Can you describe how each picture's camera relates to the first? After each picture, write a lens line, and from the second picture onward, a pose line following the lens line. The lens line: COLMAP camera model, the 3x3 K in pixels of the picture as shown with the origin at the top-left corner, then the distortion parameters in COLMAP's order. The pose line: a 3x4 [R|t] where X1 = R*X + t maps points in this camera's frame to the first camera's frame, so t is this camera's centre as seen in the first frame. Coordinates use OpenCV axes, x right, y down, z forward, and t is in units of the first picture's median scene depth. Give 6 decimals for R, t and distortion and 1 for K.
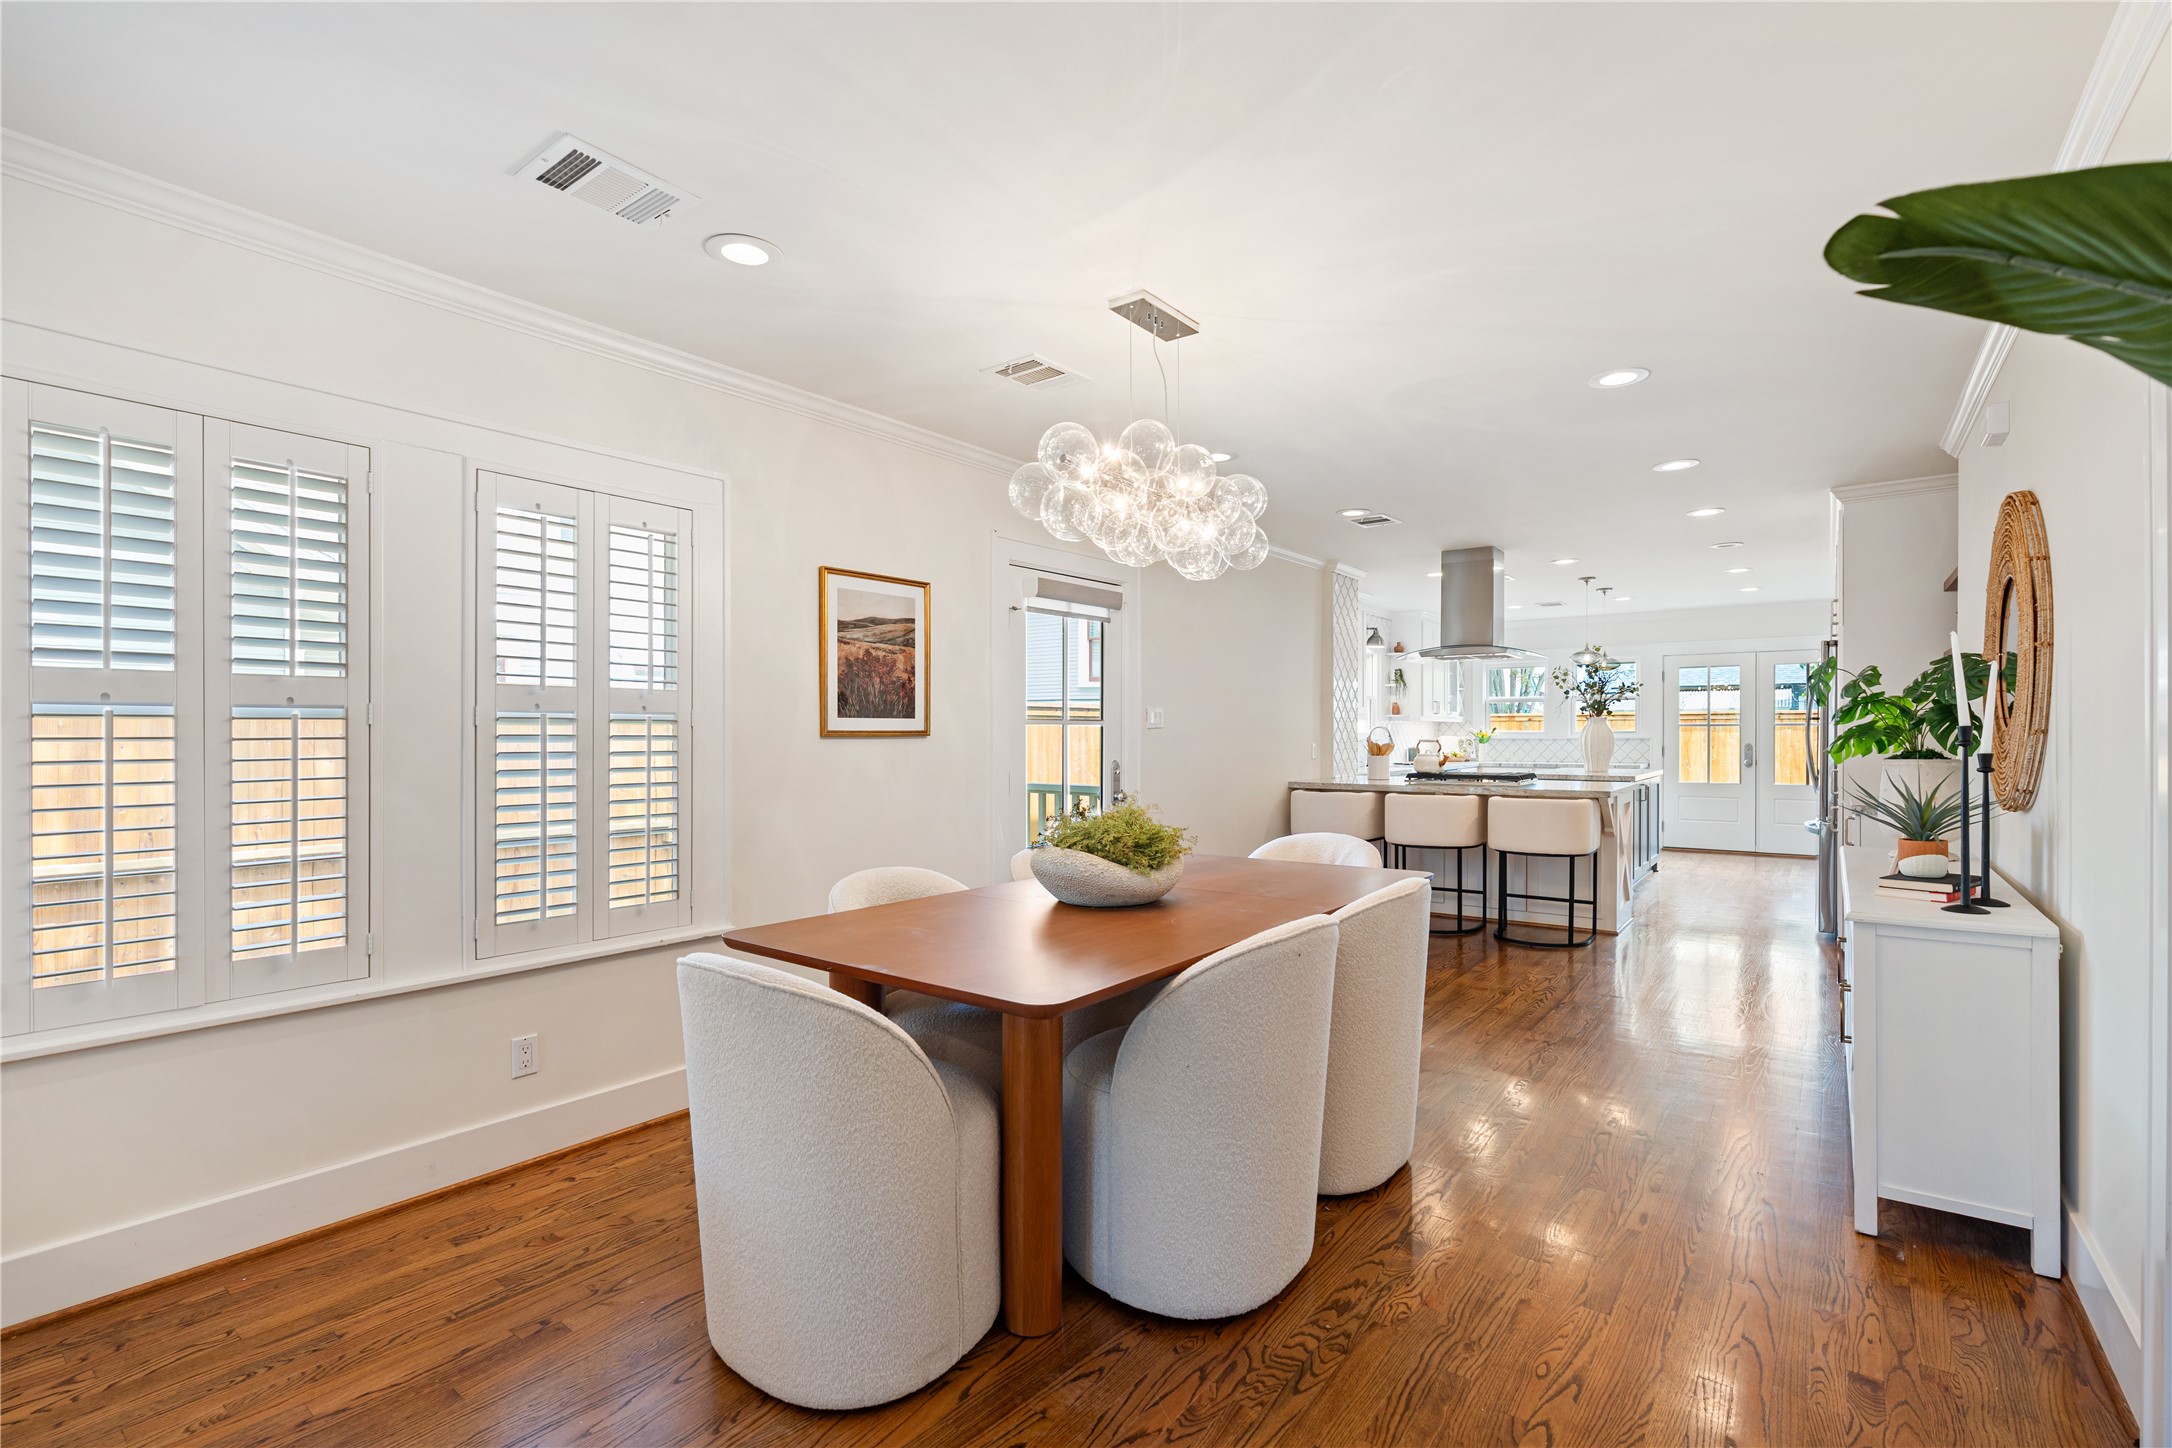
lens RADIAL K [[977.4, 0, 1083.6], [0, 977.4, 739.0], [0, 0, 1]] dist [-0.009677, 0.003849]
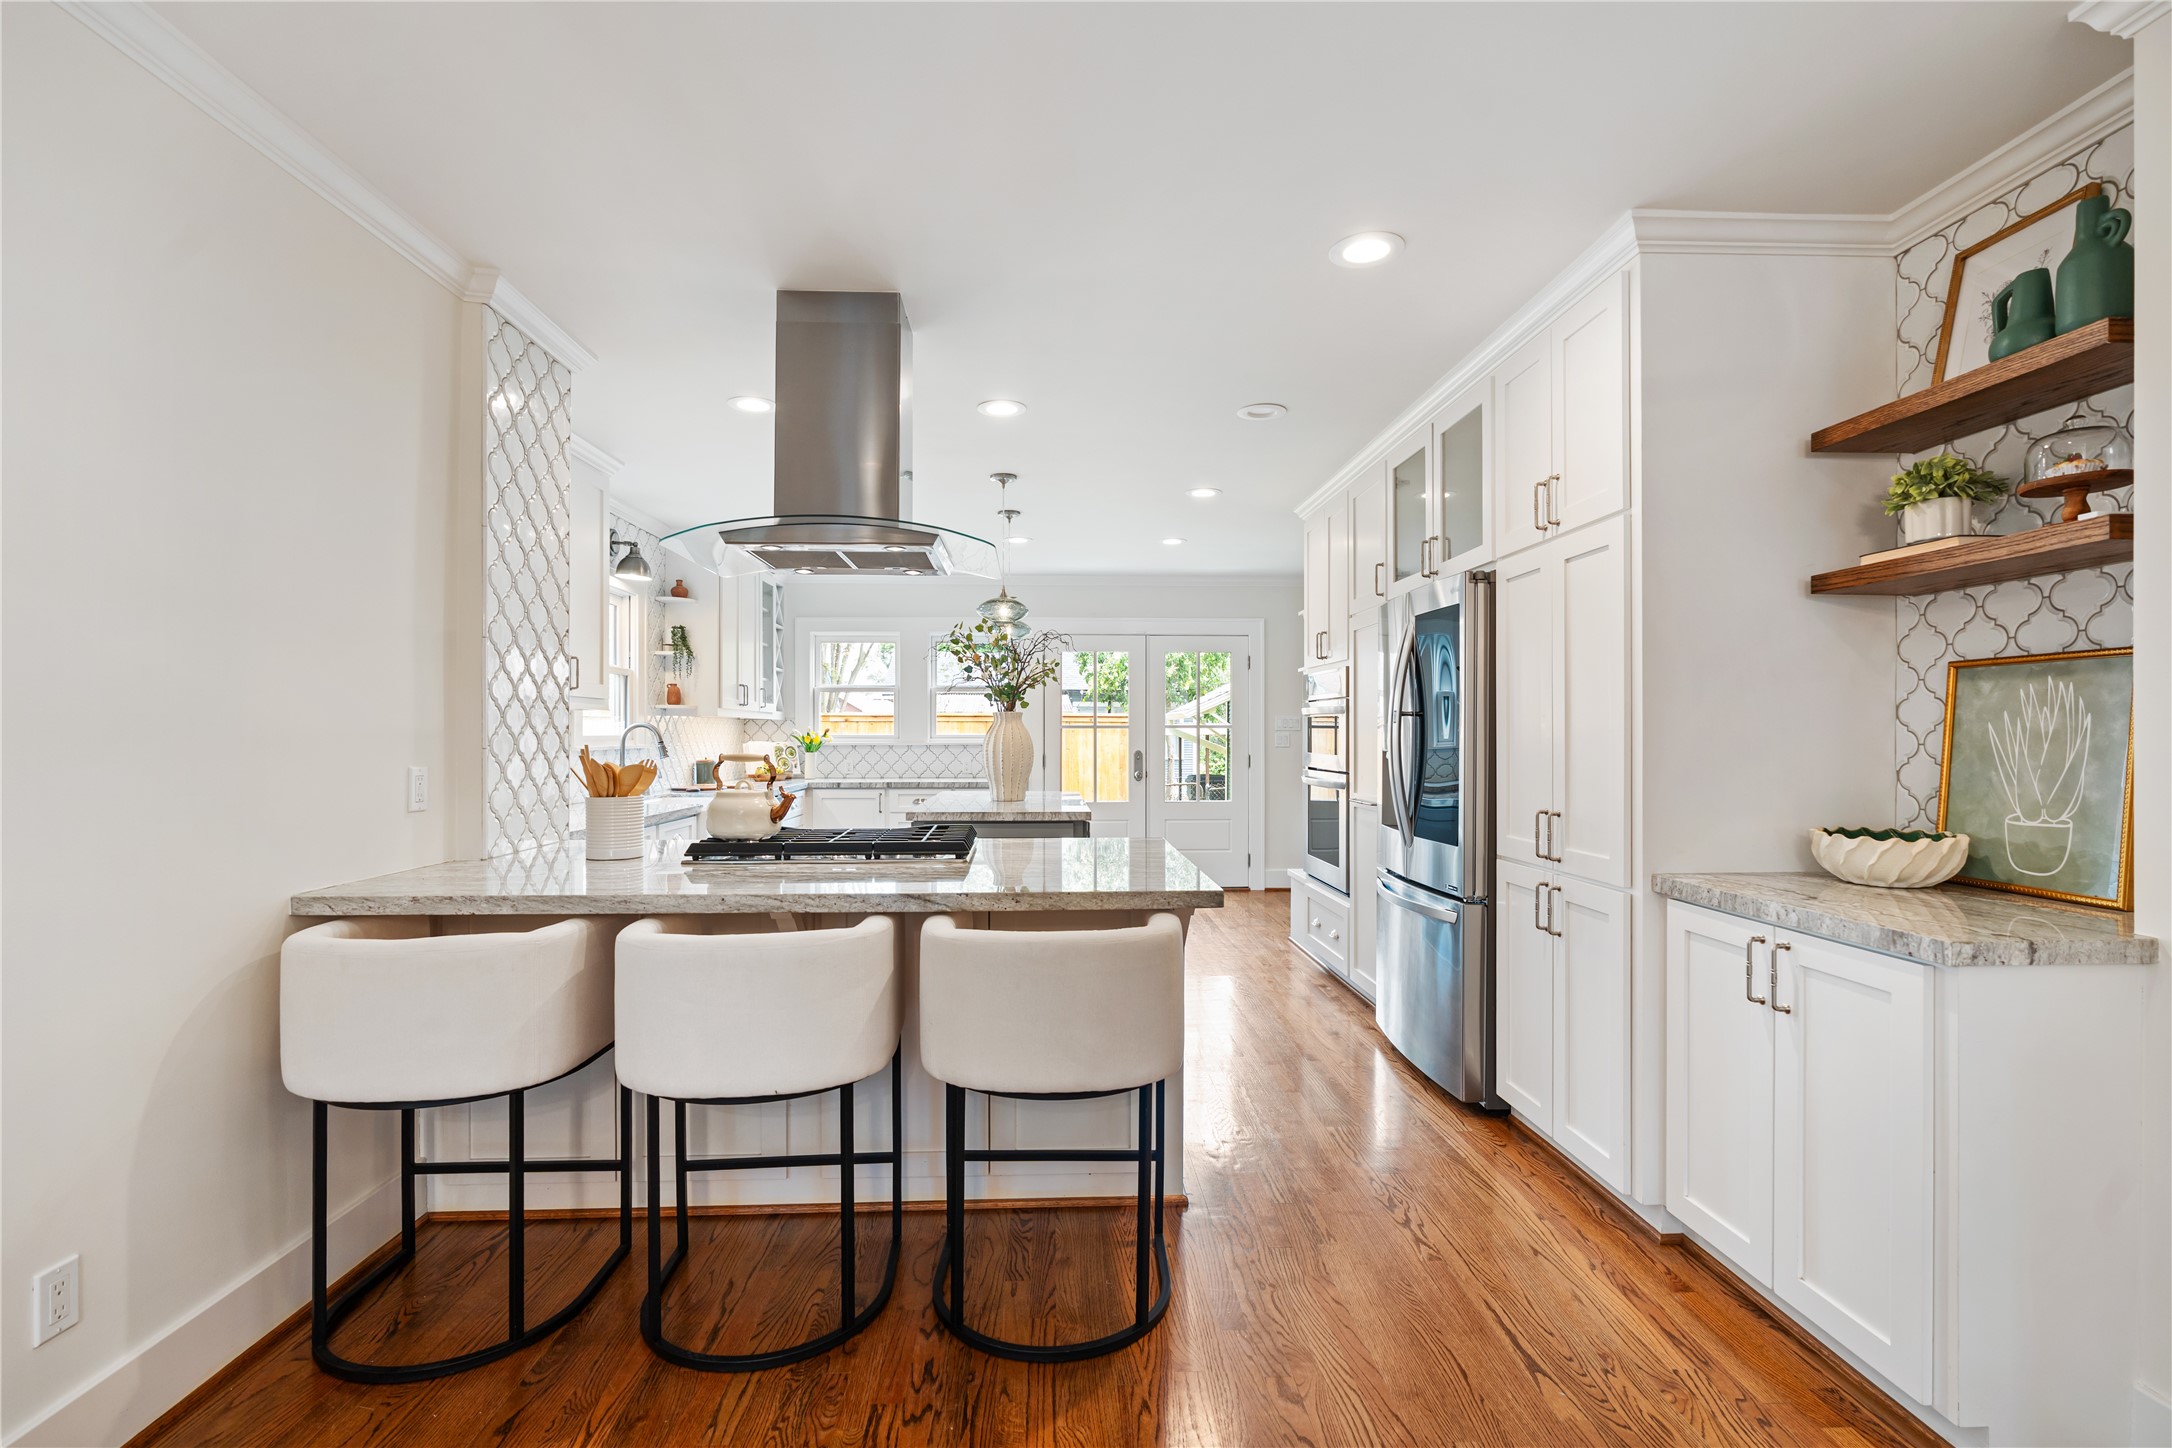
lens RADIAL K [[977.4, 0, 1080.0], [0, 977.4, 738.9], [0, 0, 1]] dist [-0.009677, 0.003849]
pose [[0.770104, -0.000912, 0.637918, 0.283965], [0.002574, 0.999995, -0.001678, -0.006673], [-0.637913, 0.002934, 0.770103, 0.838811]]
